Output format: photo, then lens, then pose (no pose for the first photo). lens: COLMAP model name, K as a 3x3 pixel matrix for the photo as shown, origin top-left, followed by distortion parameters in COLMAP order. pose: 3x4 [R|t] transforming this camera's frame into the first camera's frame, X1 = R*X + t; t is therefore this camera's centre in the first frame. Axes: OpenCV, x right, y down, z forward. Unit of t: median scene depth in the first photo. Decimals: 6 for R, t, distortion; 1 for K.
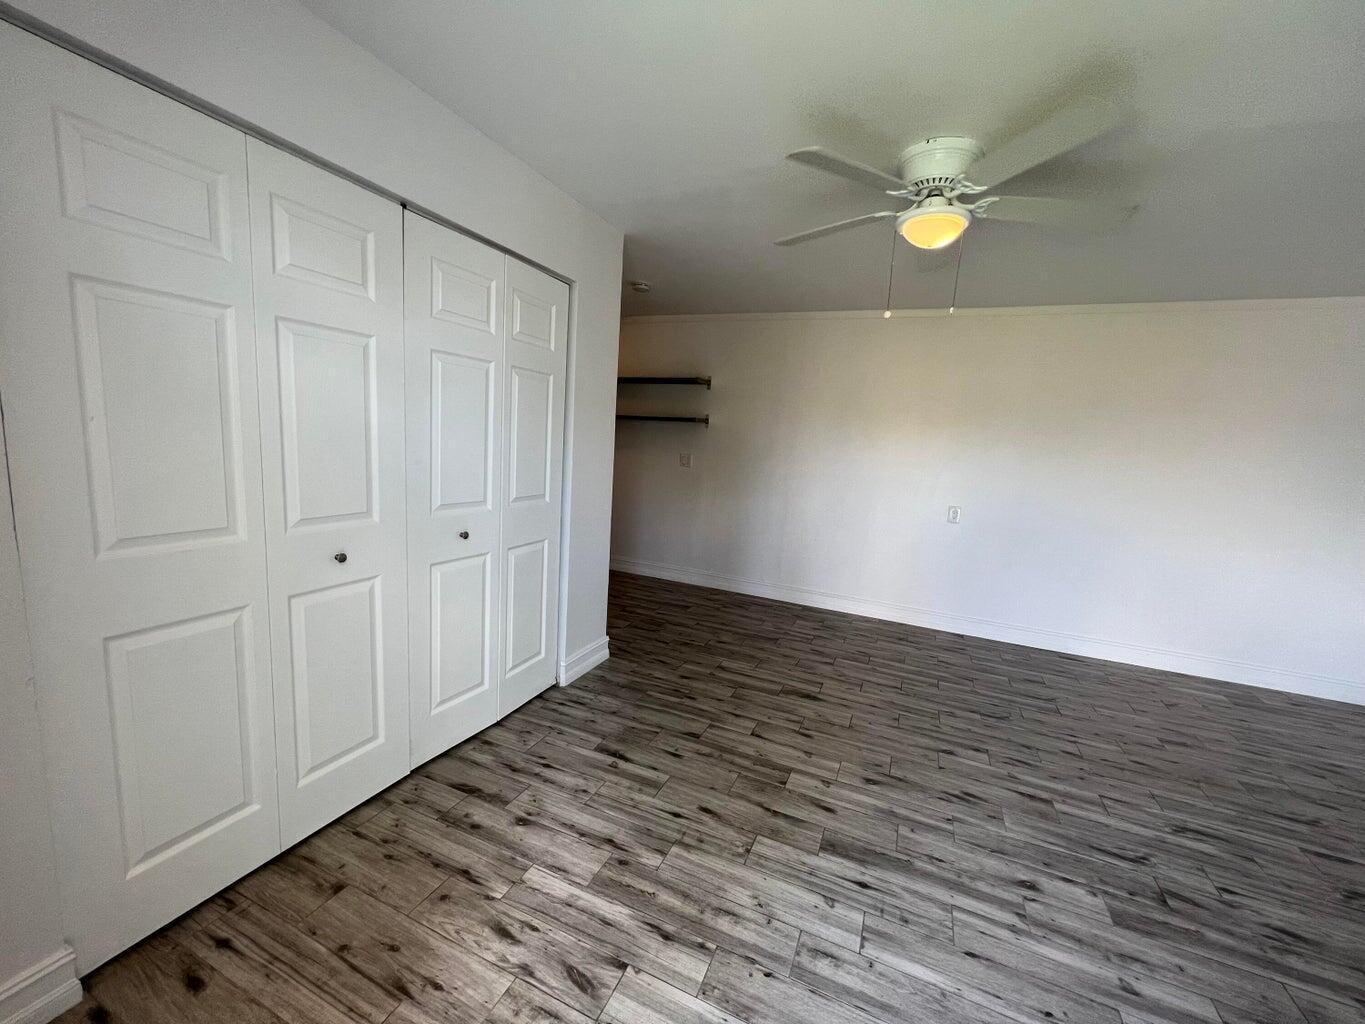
lens RADIAL K [[546.4, 0, 683.7], [0, 546.4, 509.7], [0, 0, 1]] dist [-0.000213, 0.000395]
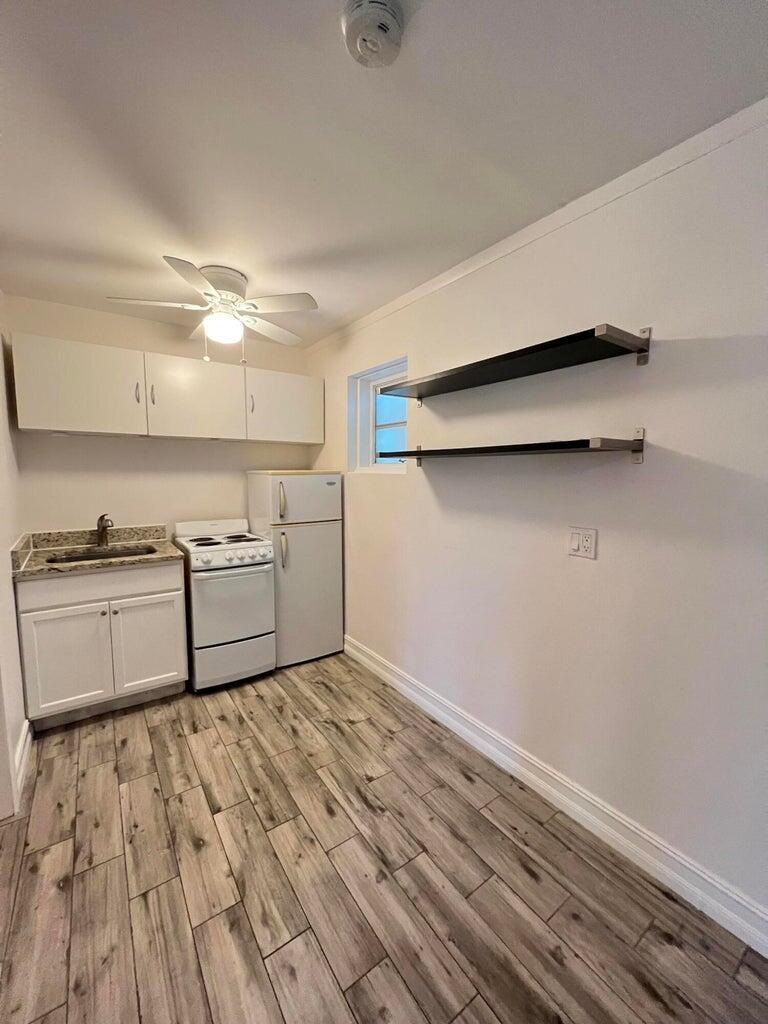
lens RADIAL K [[412.3, 0, 383.6], [0, 412.3, 510.6], [0, 0, 1]] dist [-0.000990, 0.000069]
pose [[0.854865, -0.009917, -0.518755, 0.089036], [-0.013356, 0.999065, -0.041107, -0.205041], [0.518678, 0.042069, 0.853934, 1.343067]]
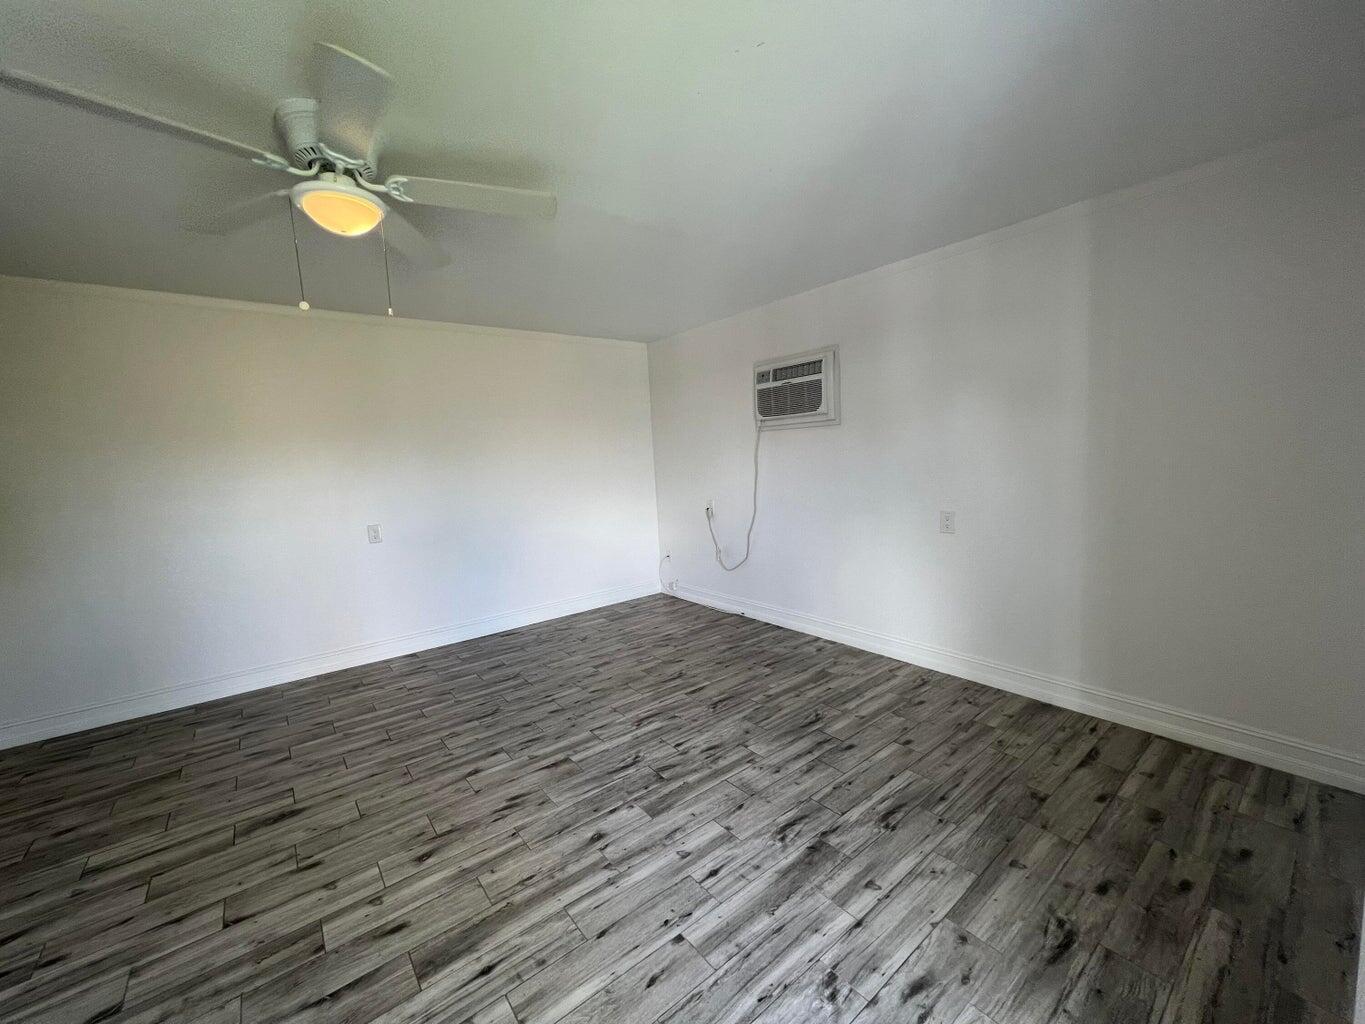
lens RADIAL K [[546.4, 0, 683.2], [0, 546.4, 507.7], [0, 0, 1]] dist [-0.000213, 0.000395]
pose [[0.465157, -0.174226, 0.867914, -0.105678], [0.192920, 0.976826, 0.092694, -0.033665], [-0.863951, 0.124321, 0.487989, 0.155378]]
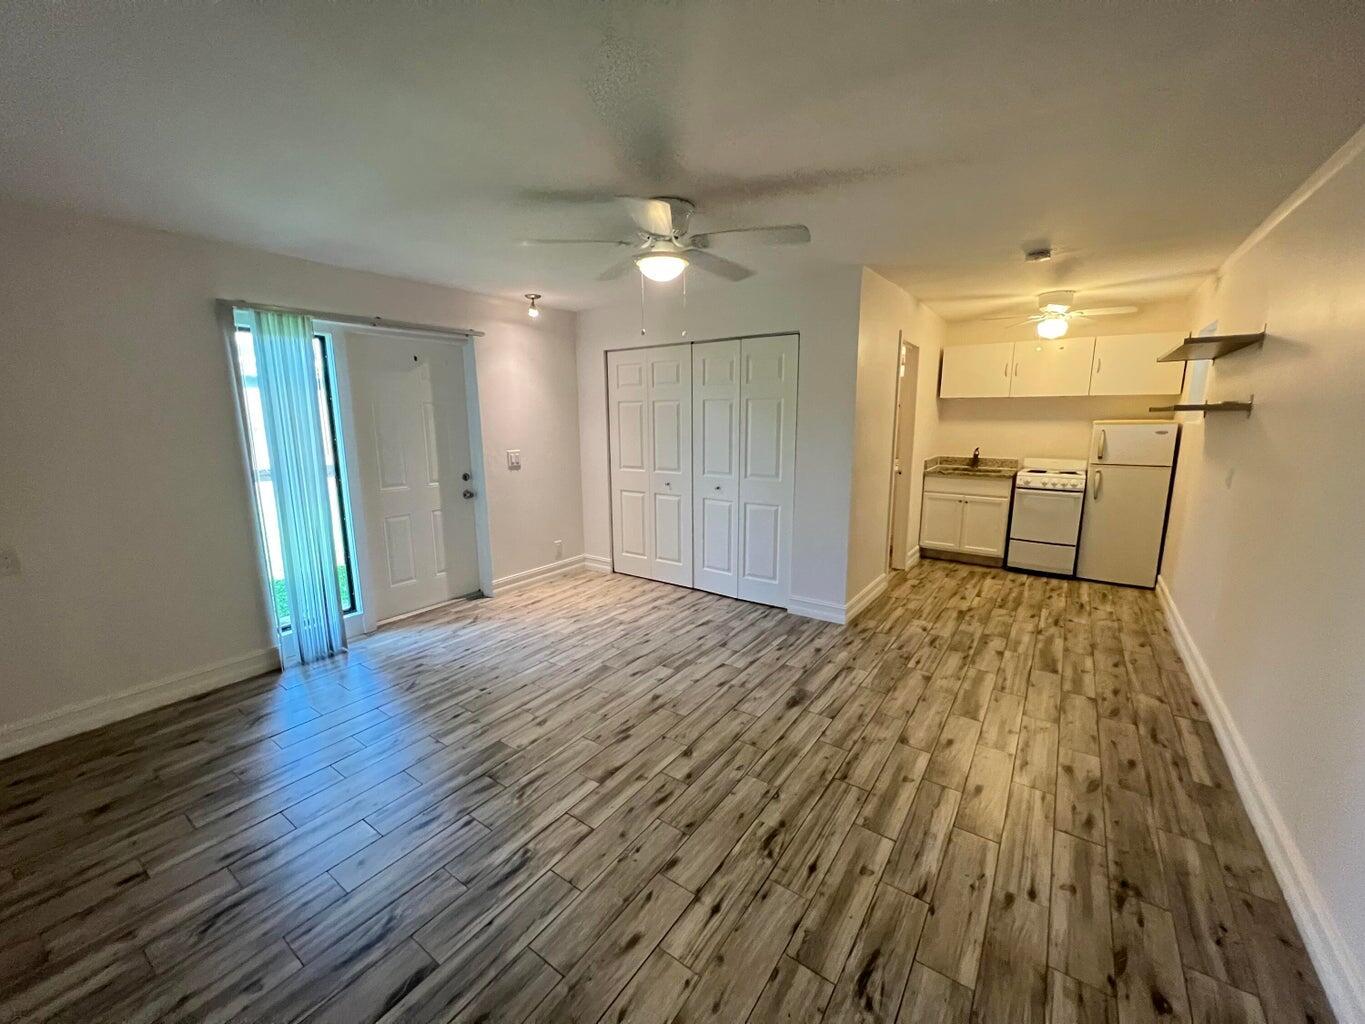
lens RADIAL K [[546.4, 0, 680.7], [0, 546.4, 511.4], [0, 0, 1]] dist [-0.000213, 0.000395]
pose [[-0.208059, 0.109283, -0.971992, 1.444865], [-0.133047, 0.981341, 0.138813, -0.117662], [0.969025, 0.158201, -0.189637, 1.150614]]
